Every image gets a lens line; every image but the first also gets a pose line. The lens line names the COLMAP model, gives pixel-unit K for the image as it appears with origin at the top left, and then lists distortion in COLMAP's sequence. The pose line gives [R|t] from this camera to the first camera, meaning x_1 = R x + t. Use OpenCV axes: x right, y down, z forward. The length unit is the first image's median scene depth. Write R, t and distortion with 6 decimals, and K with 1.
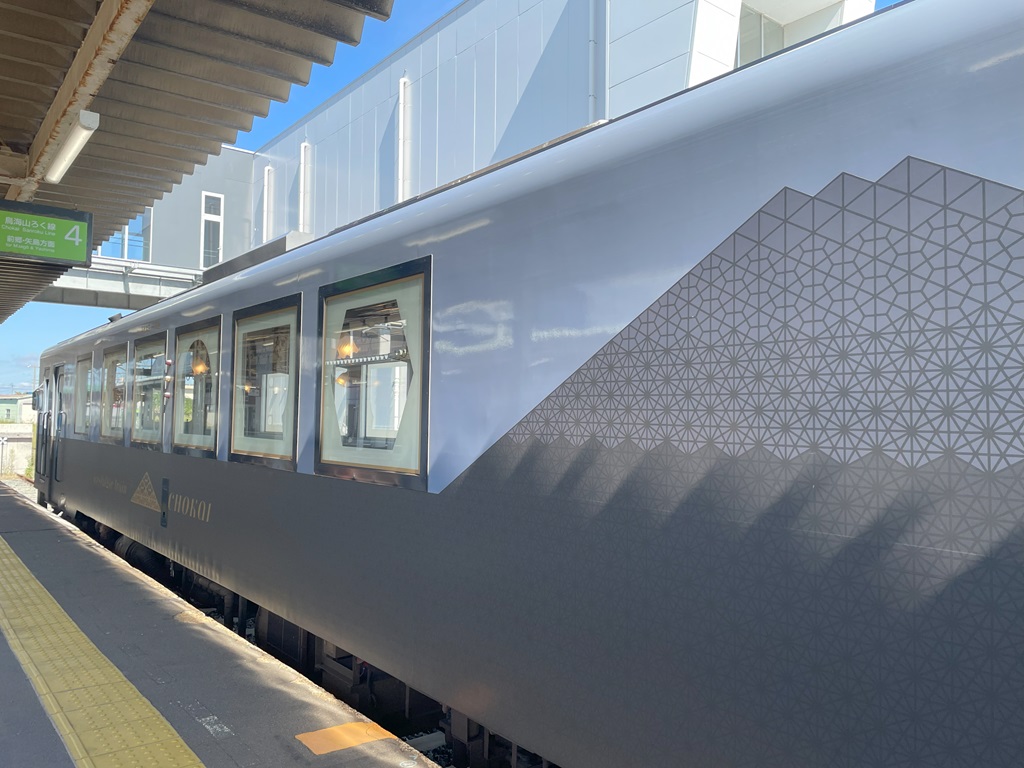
lens RADIAL K [[791.6, 0, 514.0], [0, 791.6, 382.5], [0, 0, 1]] dist [0.003554, 0.001377]
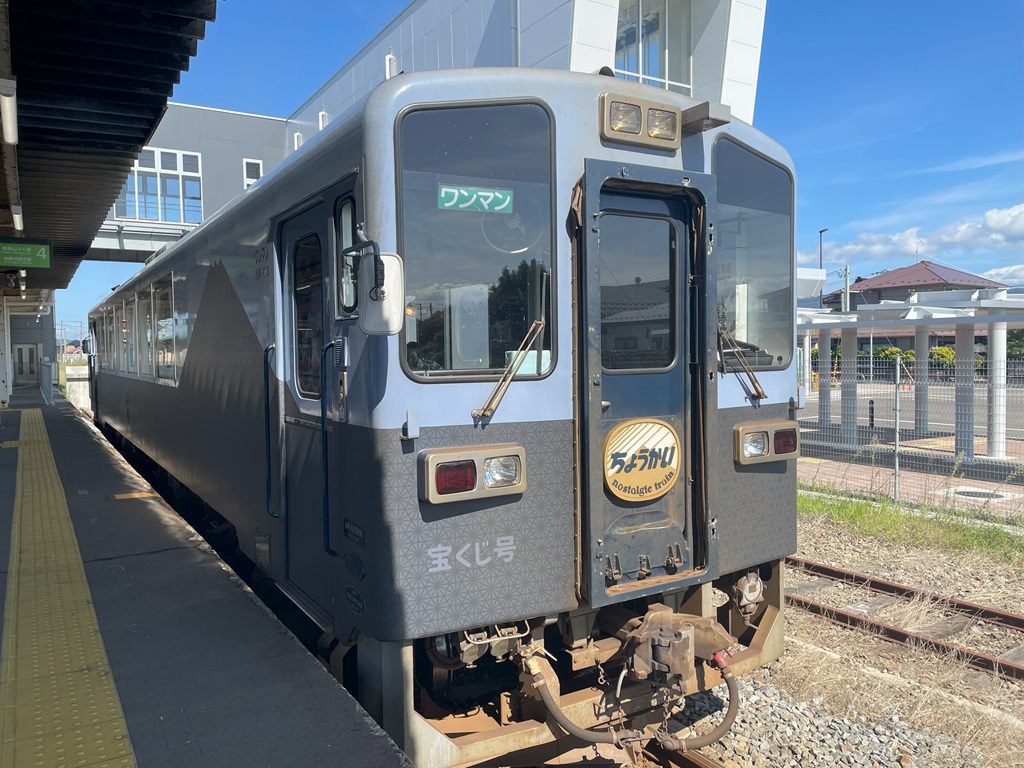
lens RADIAL K [[791.6, 0, 509.5], [0, 791.6, 384.4], [0, 0, 1]] dist [0.003554, 0.001377]
pose [[0.992371, -0.023230, -0.121078, 0.285569], [0.033672, 0.995818, 0.084923, -0.004968], [0.118599, -0.088352, 0.989004, -0.268216]]
